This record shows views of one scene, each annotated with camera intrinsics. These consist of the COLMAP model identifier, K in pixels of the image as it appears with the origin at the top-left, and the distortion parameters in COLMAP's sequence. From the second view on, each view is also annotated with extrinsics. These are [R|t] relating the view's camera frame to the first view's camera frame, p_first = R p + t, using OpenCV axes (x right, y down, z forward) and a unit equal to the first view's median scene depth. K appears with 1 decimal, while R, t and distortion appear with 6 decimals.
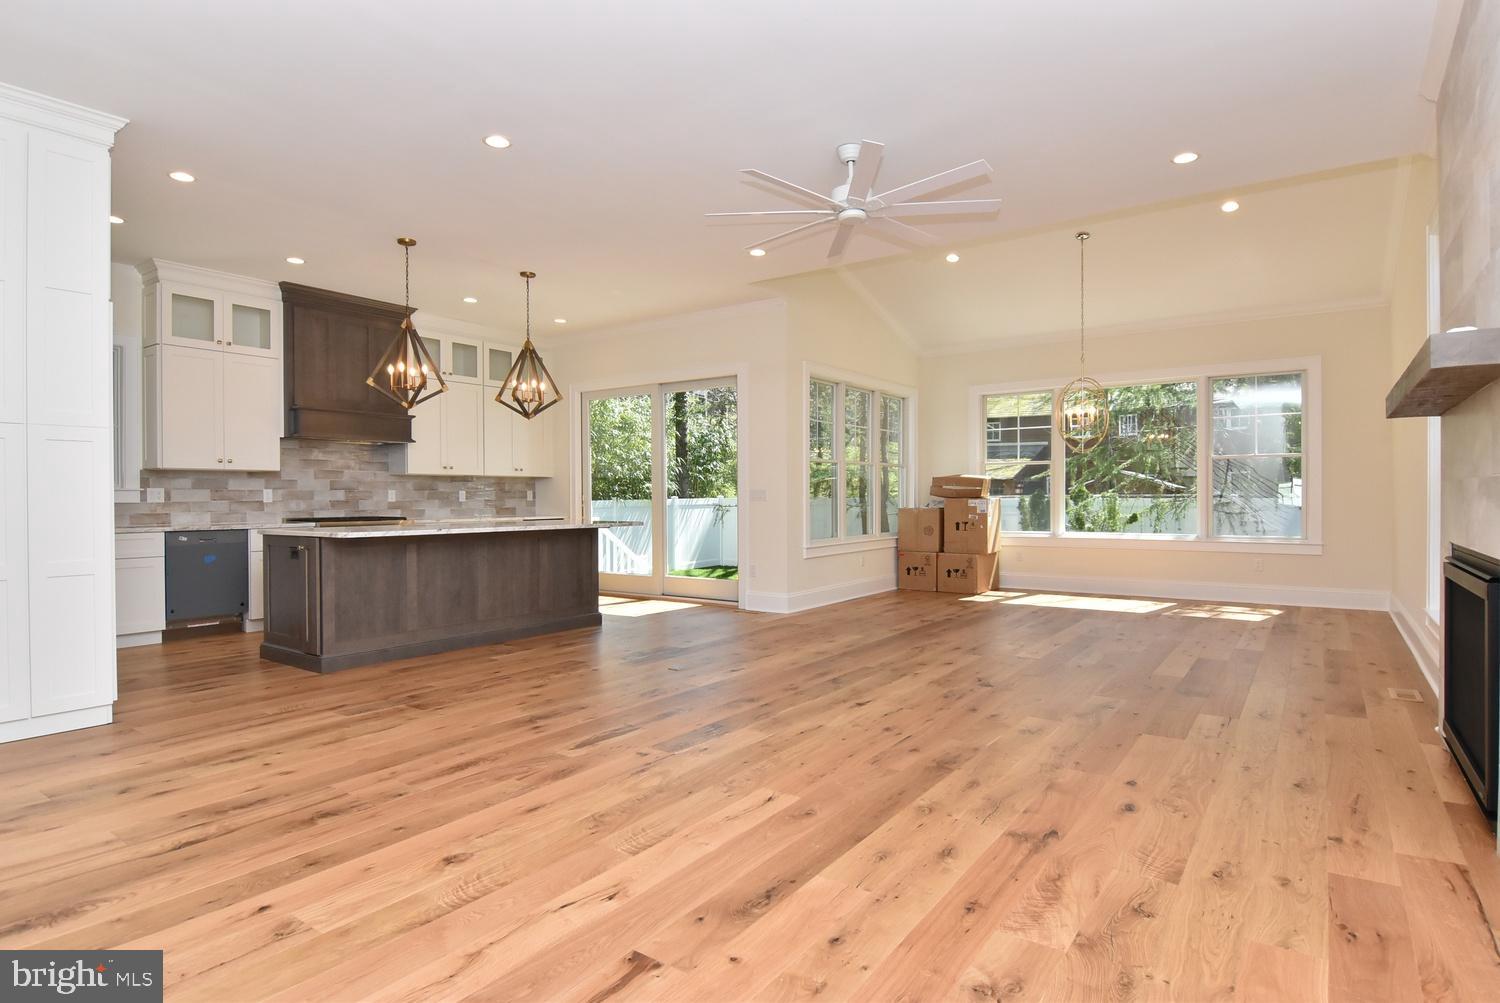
lens RADIAL K [[802.7, 0, 755.5], [0, 802.7, 511.6], [0, 0, 1]] dist [-0.002800, -0.007195]
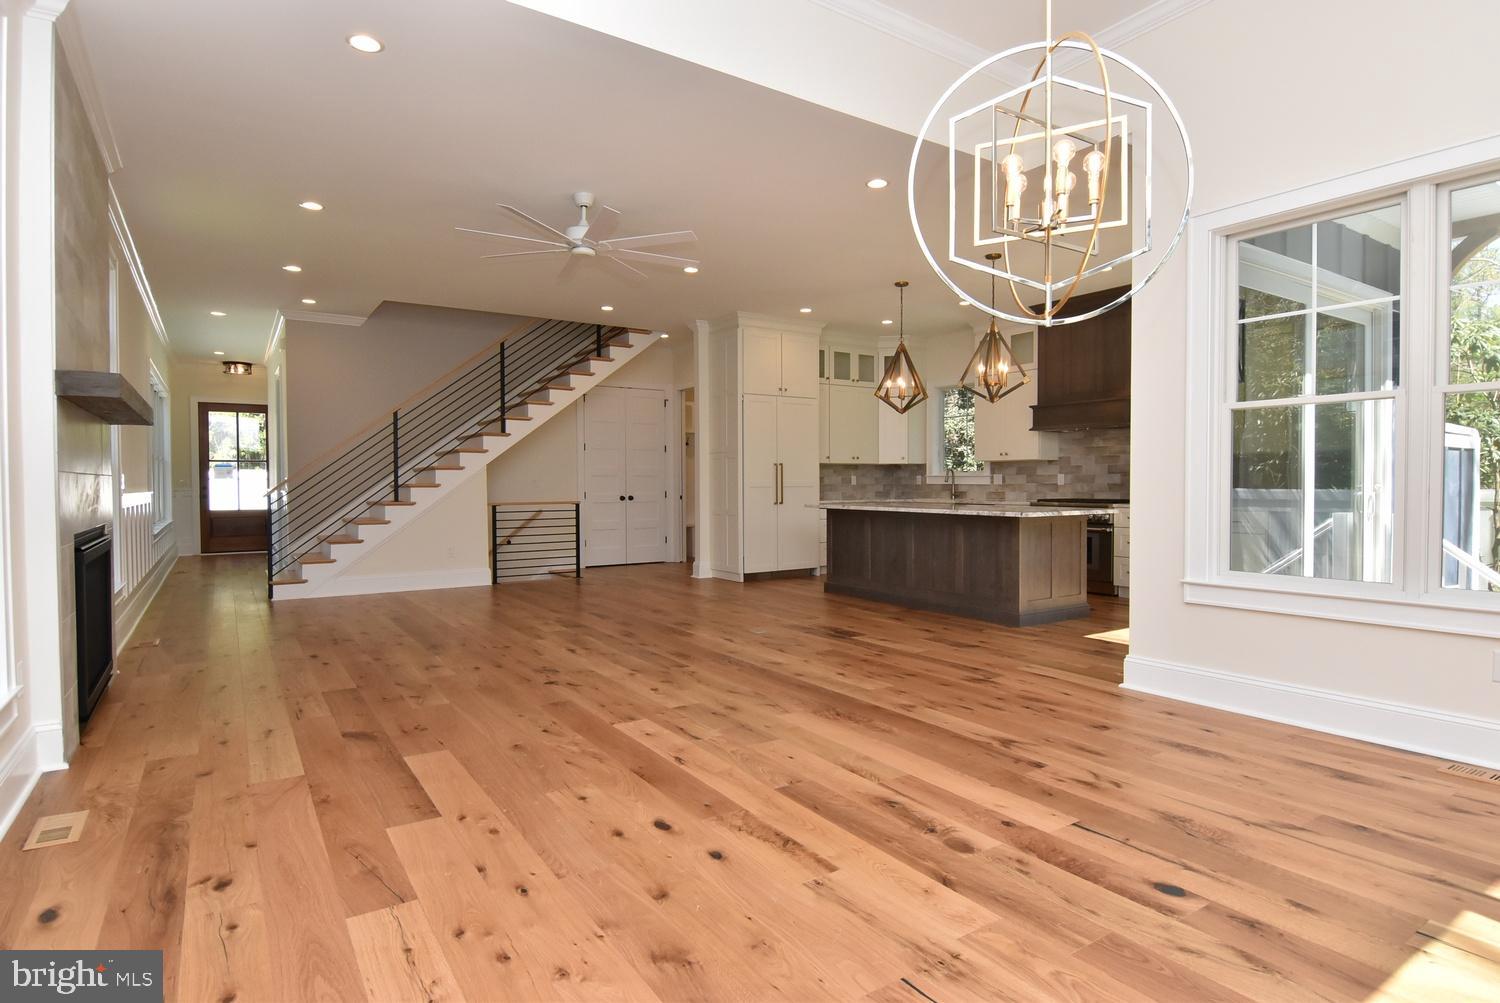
lens RADIAL K [[802.7, 0, 751.6], [0, 802.7, 495.3], [0, 0, 1]] dist [-0.002800, -0.007195]
pose [[-0.366269, 0.020252, -0.930289, 0.666564], [-0.012403, 0.999568, 0.026643, -0.021213], [0.930426, 0.021297, -0.365860, 0.960681]]
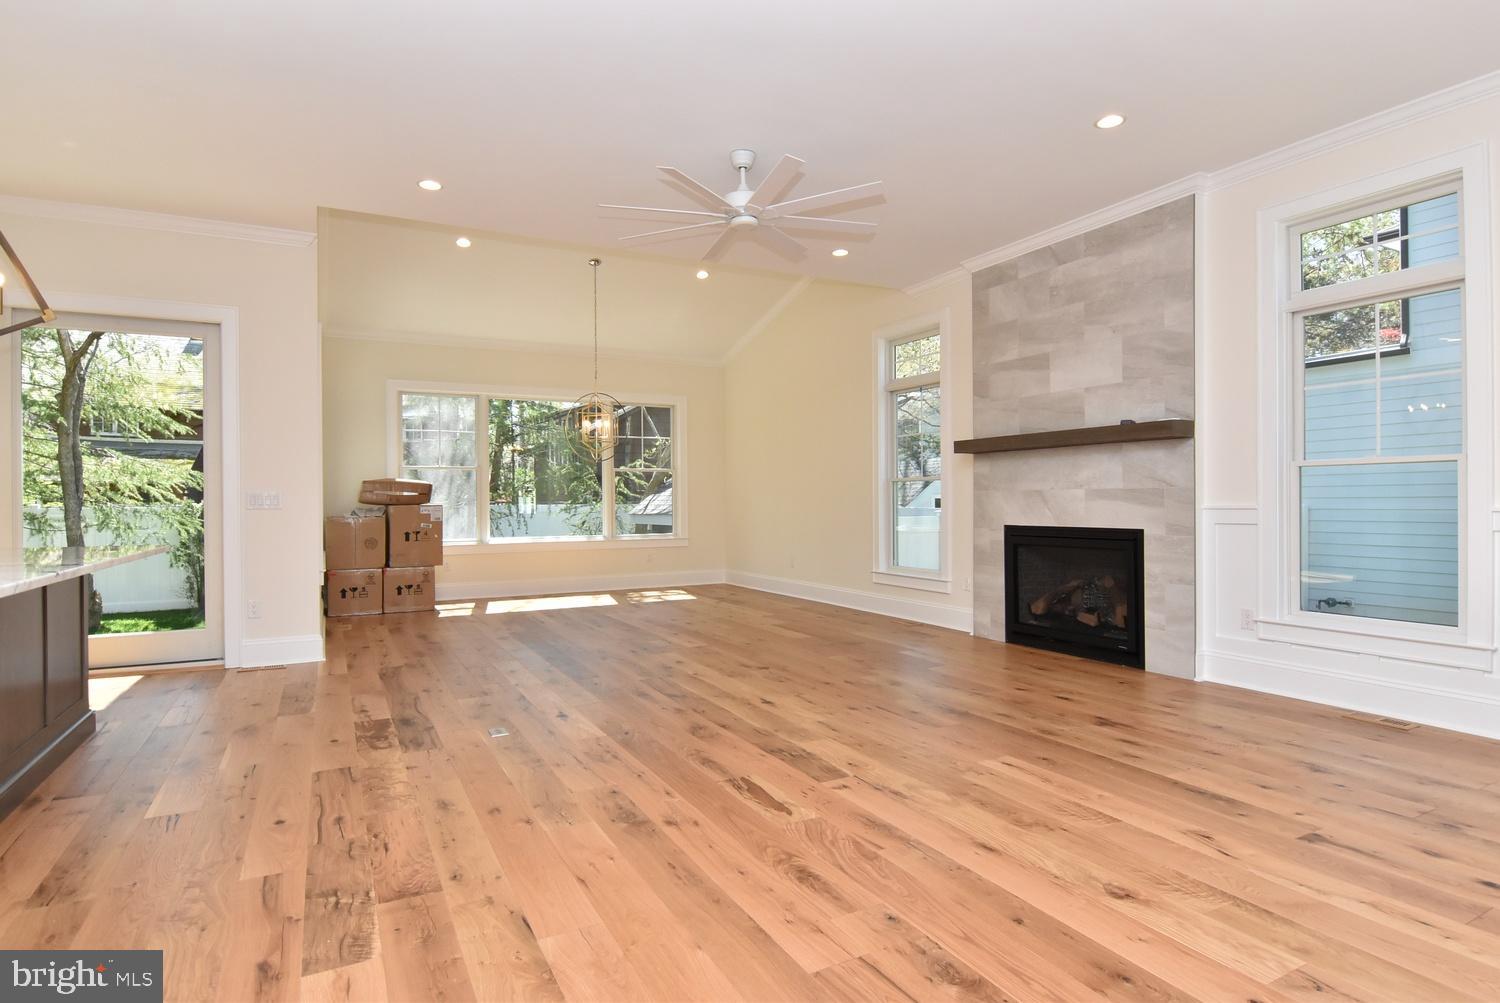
lens RADIAL K [[802.7, 0, 756.4], [0, 802.7, 504.8], [0, 0, 1]] dist [-0.002800, -0.007195]
pose [[0.444485, -0.003658, 0.895779, -0.443759], [0.021514, 0.999747, -0.006593, -0.003454], [-0.895528, 0.022203, 0.444451, 0.308370]]
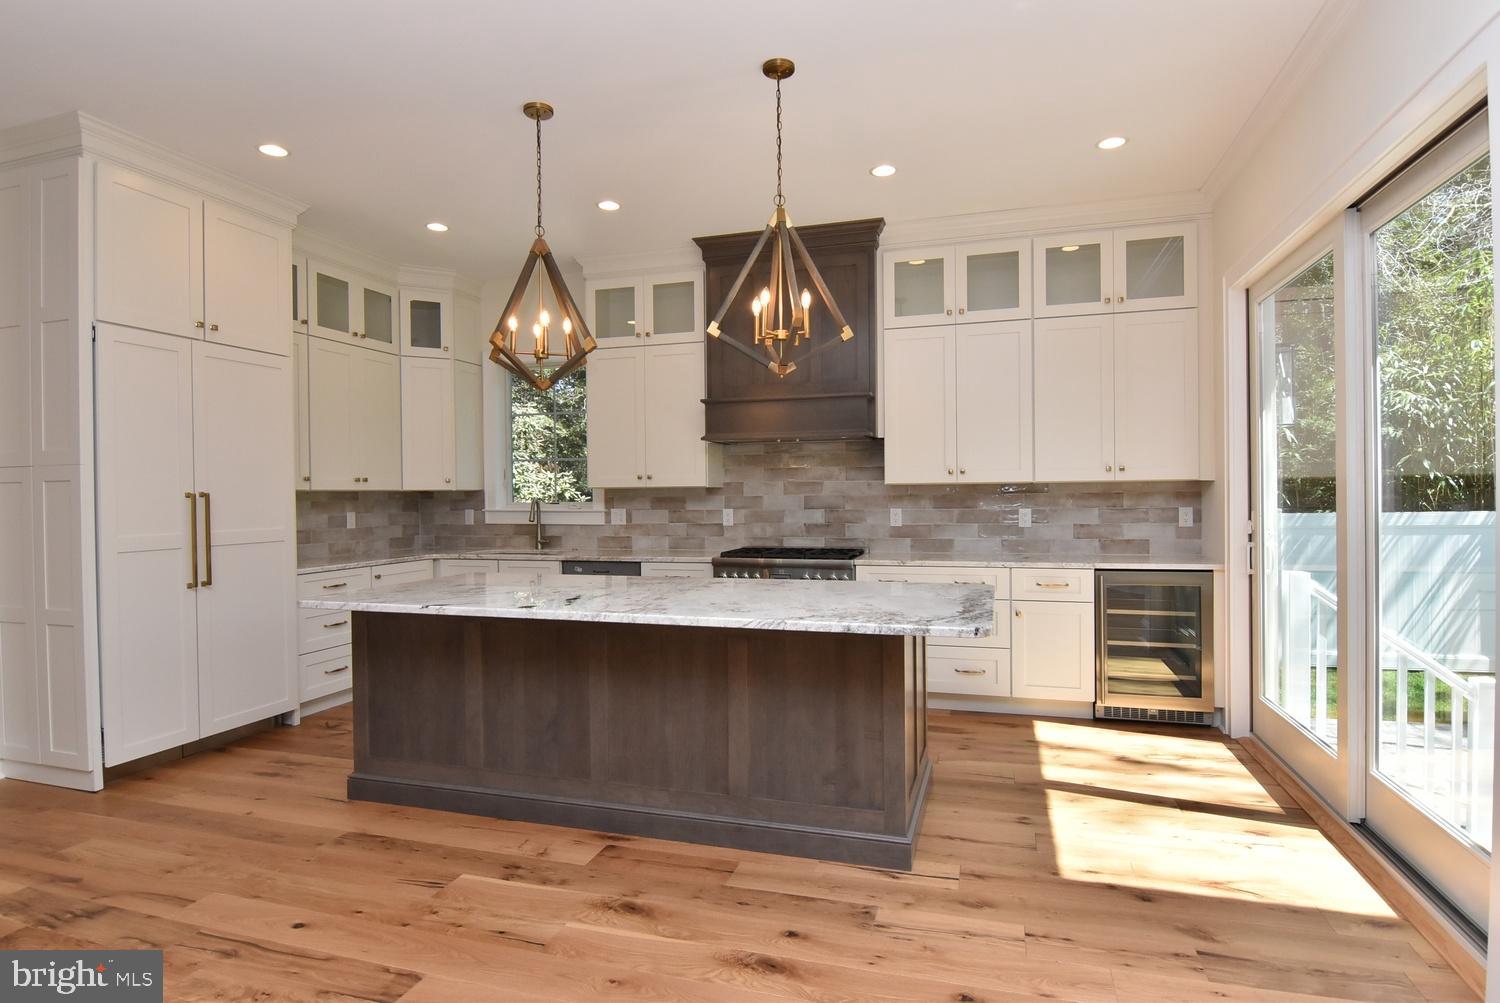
lens RADIAL K [[802.7, 0, 747.0], [0, 802.7, 499.6], [0, 0, 1]] dist [-0.002800, -0.007195]
pose [[0.308289, 0.006274, -0.951272, 0.140486], [-0.008888, 0.999954, 0.003715, -0.038222], [0.951251, 0.007310, 0.308331, 0.736884]]
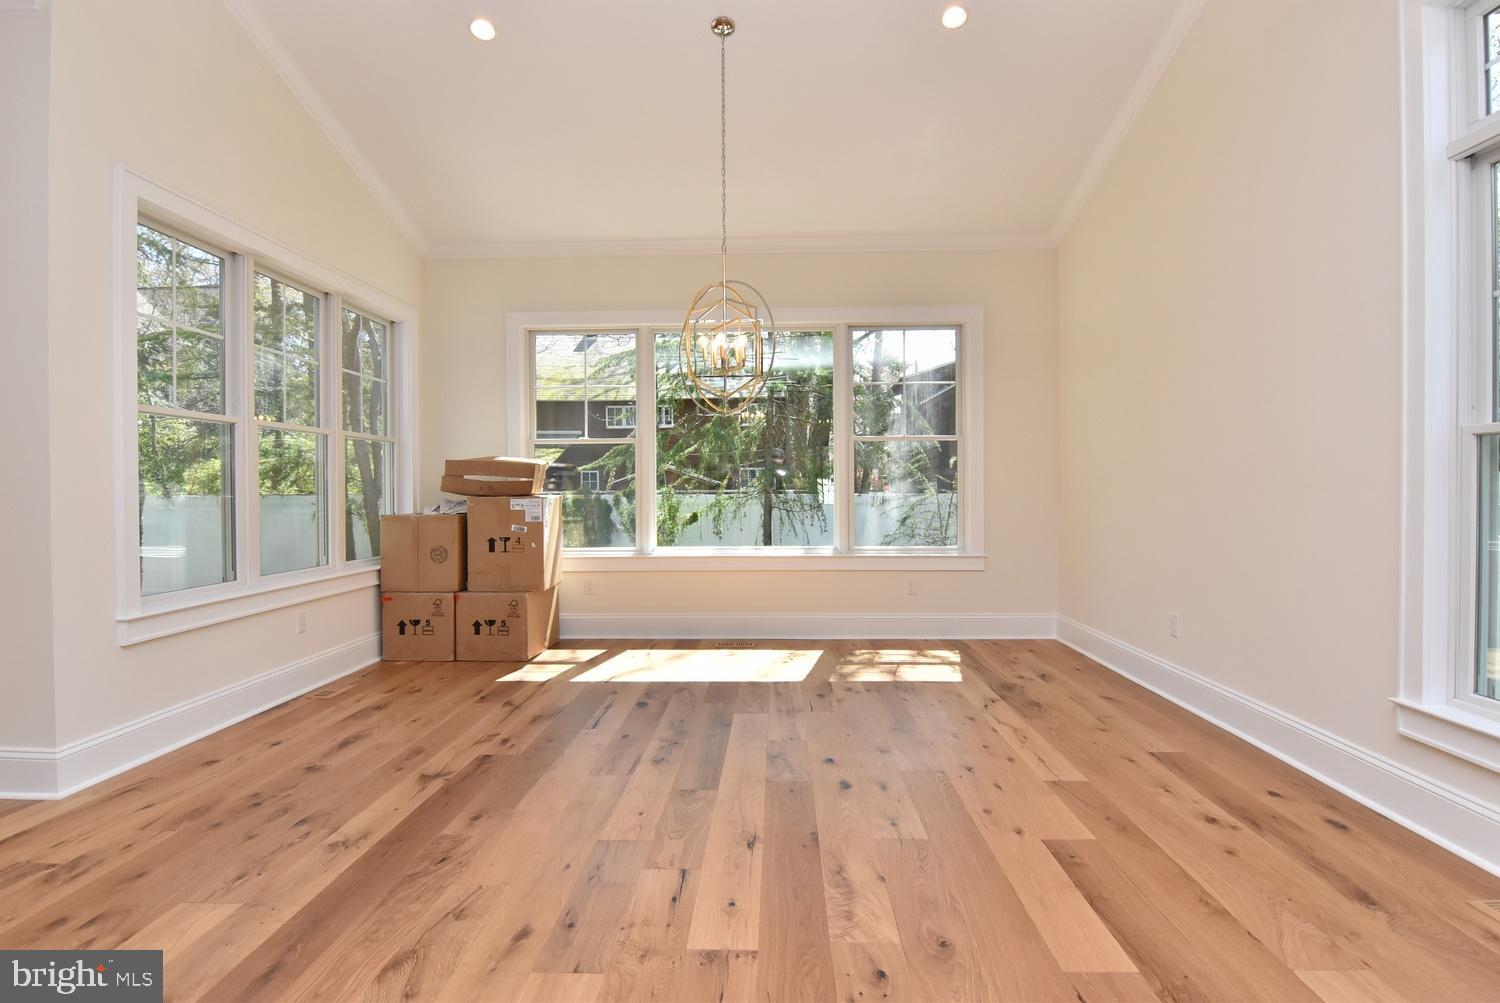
lens RADIAL K [[802.7, 0, 752.6], [0, 802.7, 495.5], [0, 0, 1]] dist [-0.002800, -0.007195]
pose [[0.835039, -0.004067, 0.550175, 0.108690], [0.011865, 0.999873, -0.010616, -0.010901], [-0.550063, 0.015393, 0.834982, 0.493846]]
